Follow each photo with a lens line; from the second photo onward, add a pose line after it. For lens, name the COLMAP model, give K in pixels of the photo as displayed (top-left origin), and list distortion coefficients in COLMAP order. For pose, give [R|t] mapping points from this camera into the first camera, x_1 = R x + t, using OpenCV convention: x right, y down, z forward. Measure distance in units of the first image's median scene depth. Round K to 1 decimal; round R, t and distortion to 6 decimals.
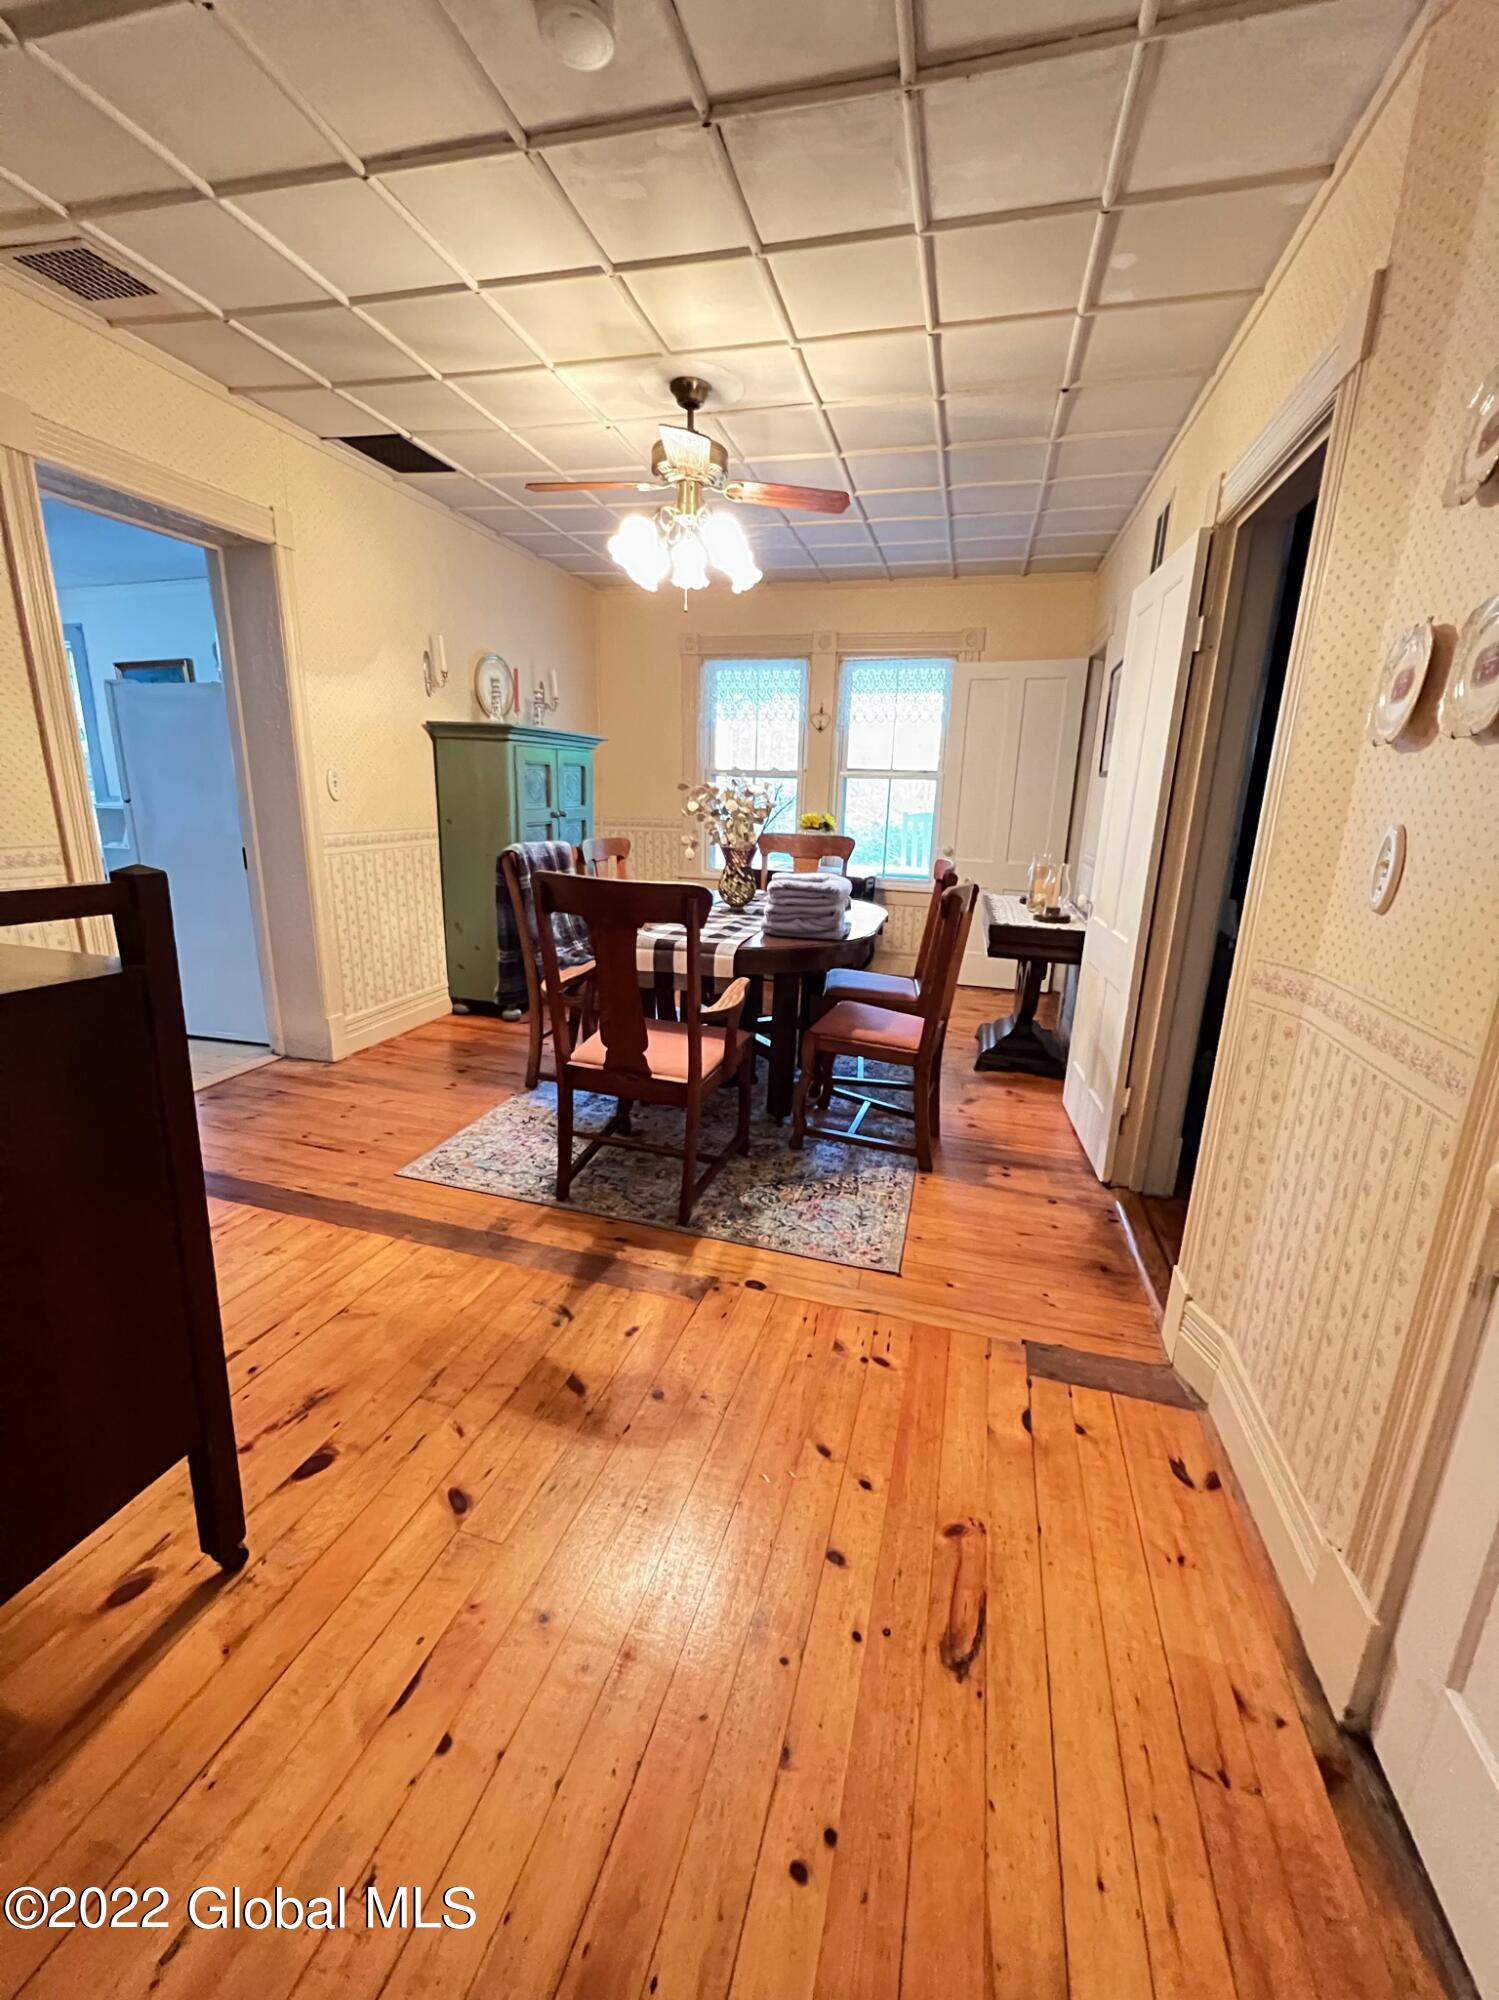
lens RADIAL K [[809.0, 0, 749.5], [0, 809.0, 1000.0], [0, 0, 1]] dist [-0.000084, -0.000032]
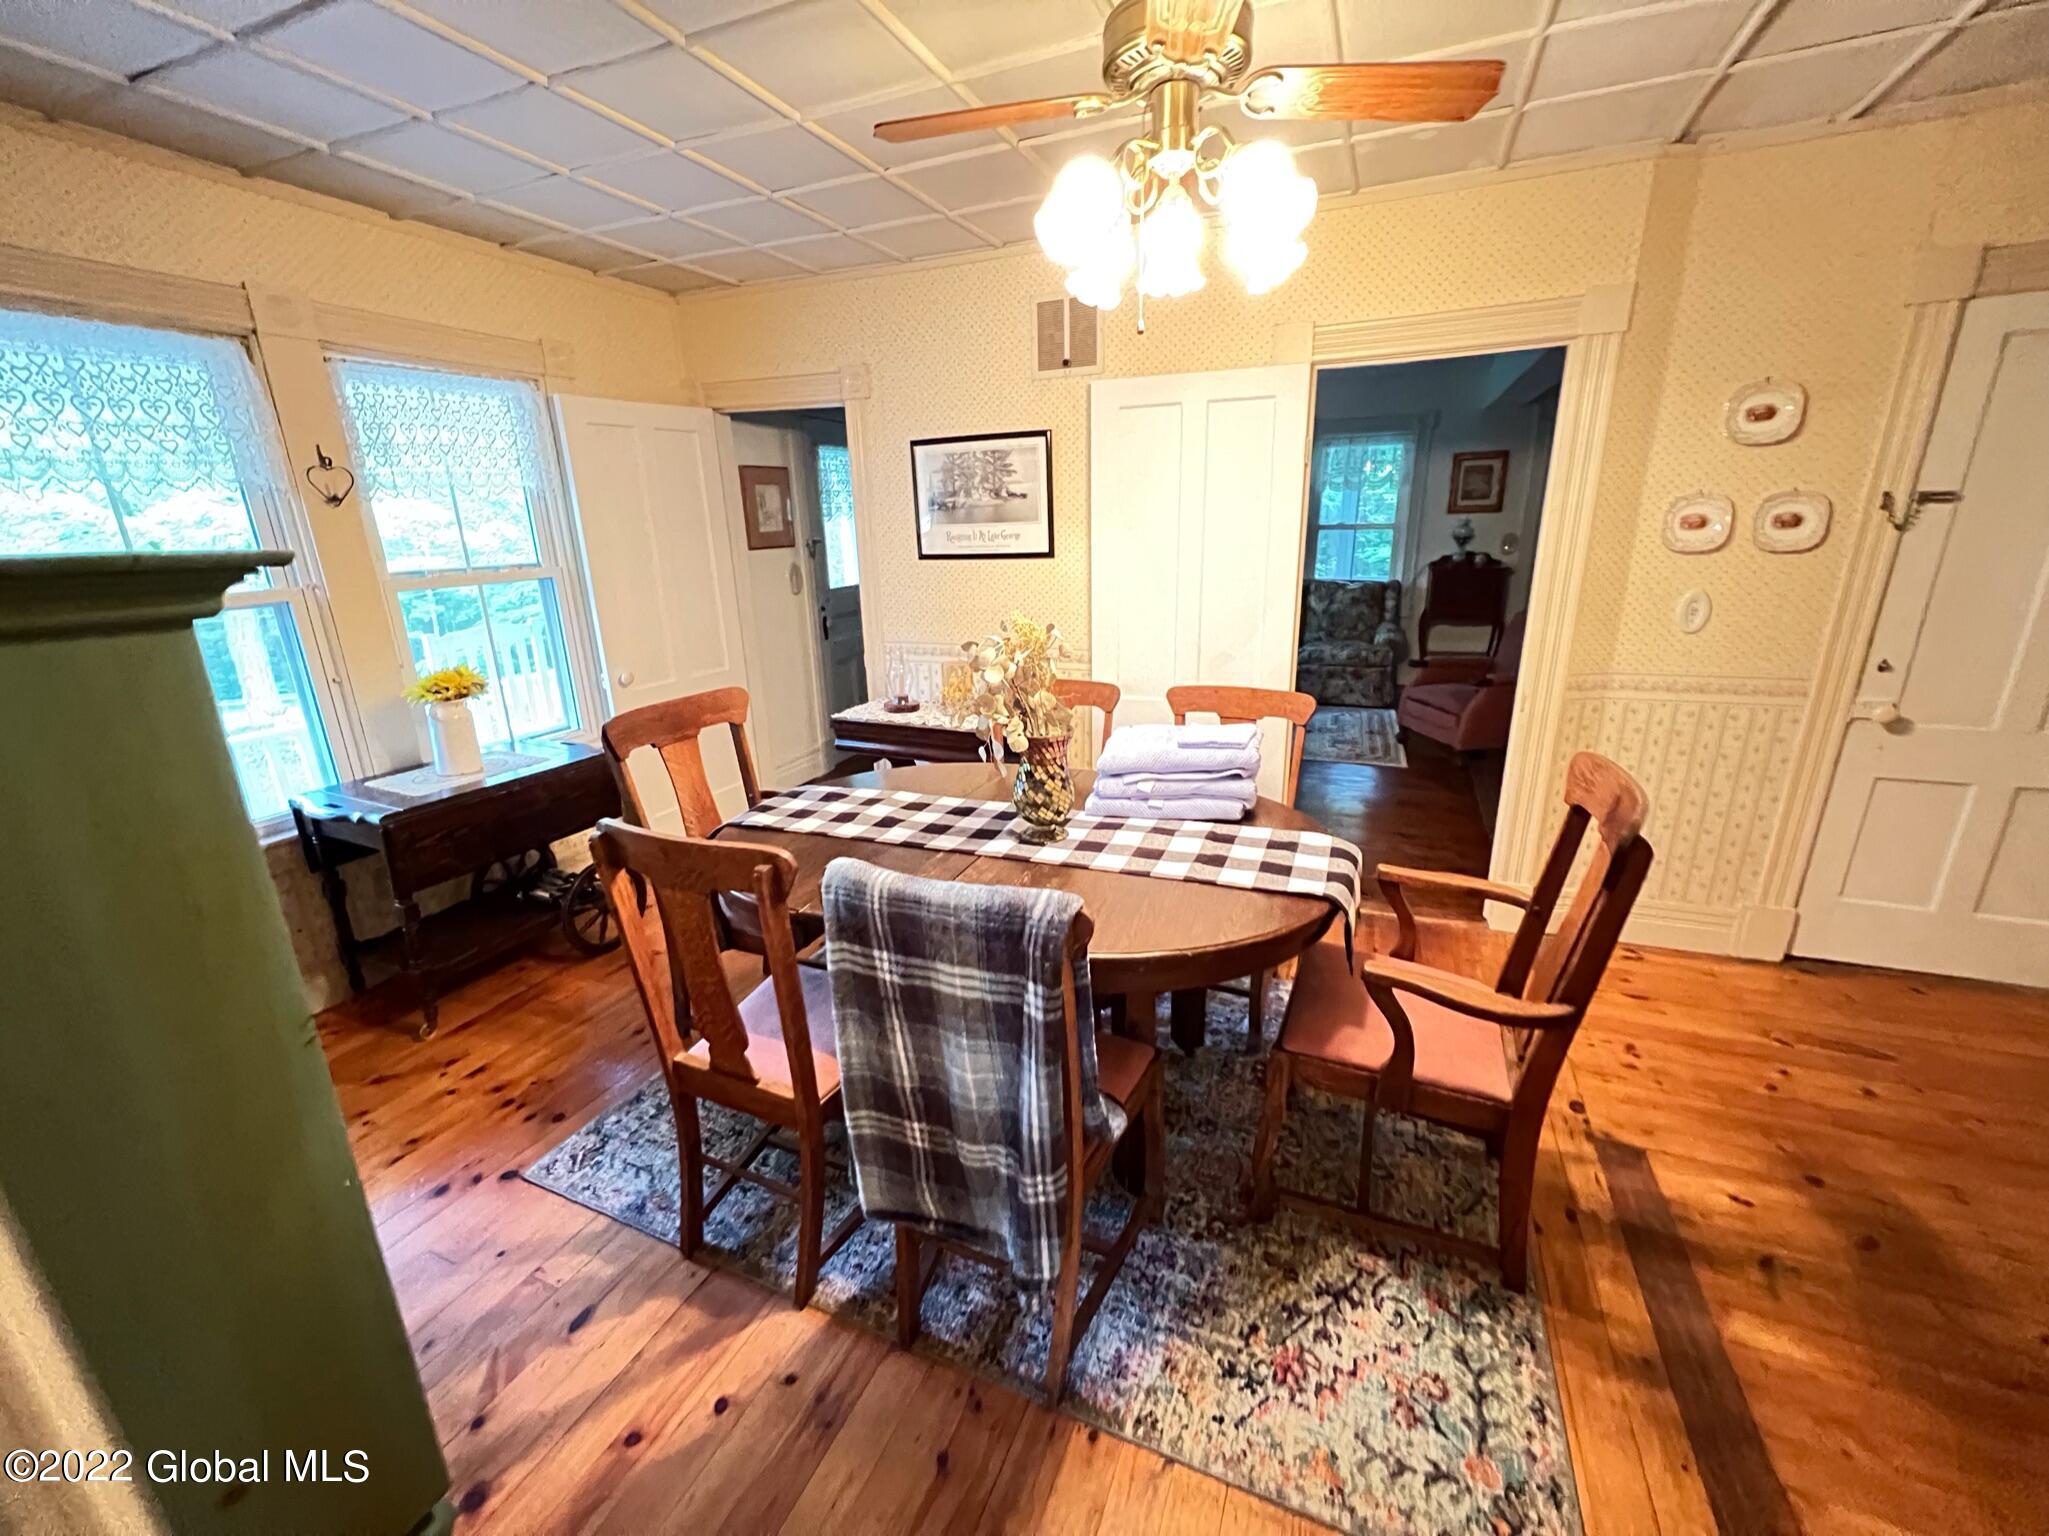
lens RADIAL K [[828.8, 0, 1024.5], [0, 828.8, 768.0], [0, 0, 1]] dist [-0.000084, -0.000032]
pose [[0.138132, -0.333670, 0.932515, -0.680940], [0.286421, 0.914767, 0.284892, -0.393235], [-0.948094, 0.227739, 0.221929, 0.997874]]
